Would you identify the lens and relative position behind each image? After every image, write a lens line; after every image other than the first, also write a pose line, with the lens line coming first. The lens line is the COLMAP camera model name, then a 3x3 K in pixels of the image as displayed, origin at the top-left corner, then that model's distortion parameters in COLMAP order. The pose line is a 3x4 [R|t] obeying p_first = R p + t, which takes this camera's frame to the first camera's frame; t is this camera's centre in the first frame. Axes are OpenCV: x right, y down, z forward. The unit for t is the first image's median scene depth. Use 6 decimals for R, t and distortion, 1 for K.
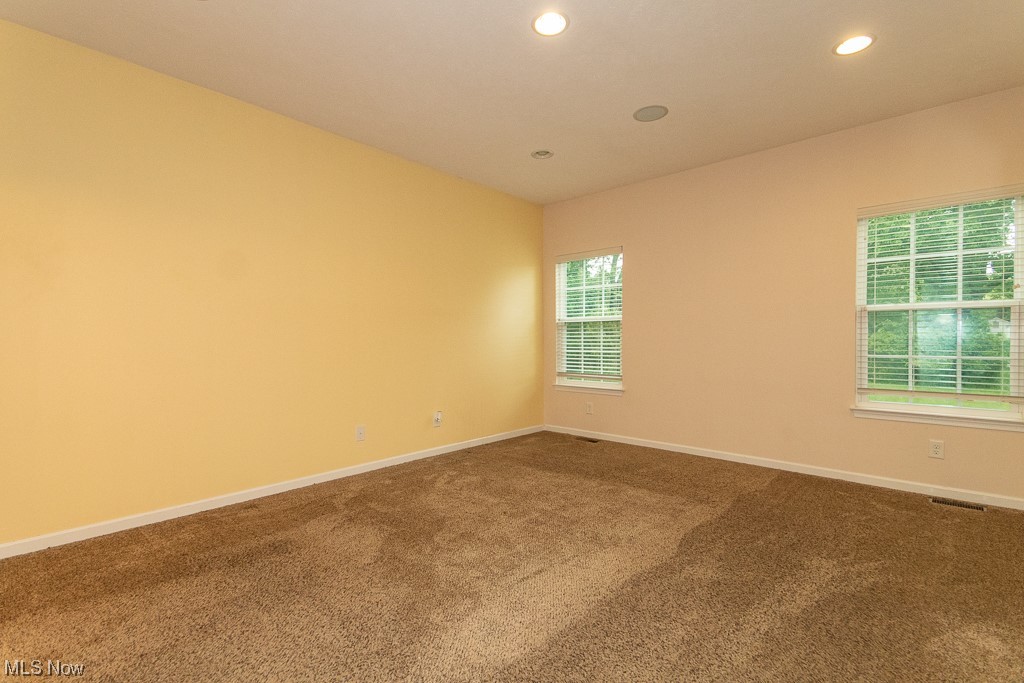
lens RADIAL K [[465.8, 0, 512.0], [0, 465.8, 336.7], [0, 0, 1]] dist [0.098090, -0.048256]
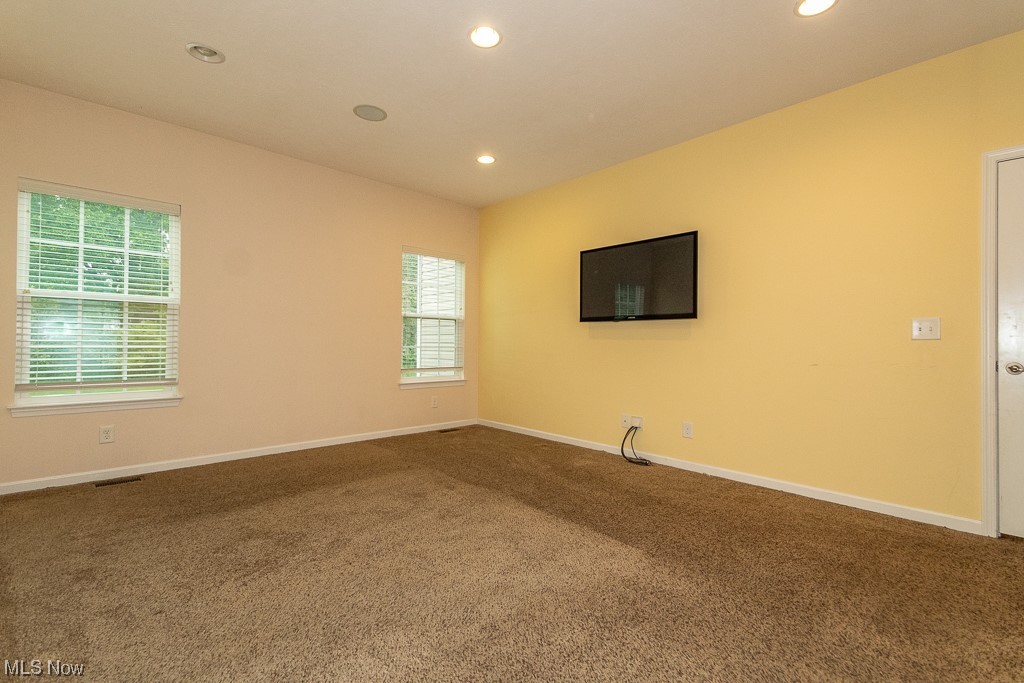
lens RADIAL K [[465.1, 0, 508.1], [0, 465.1, 346.0], [0, 0, 1]] dist [0.028611, -0.000154]
pose [[0.081038, -0.013117, 0.996625, -0.446946], [-0.027341, 0.999508, 0.015378, 0.005277], [-0.996336, -0.028495, 0.080639, 0.391933]]
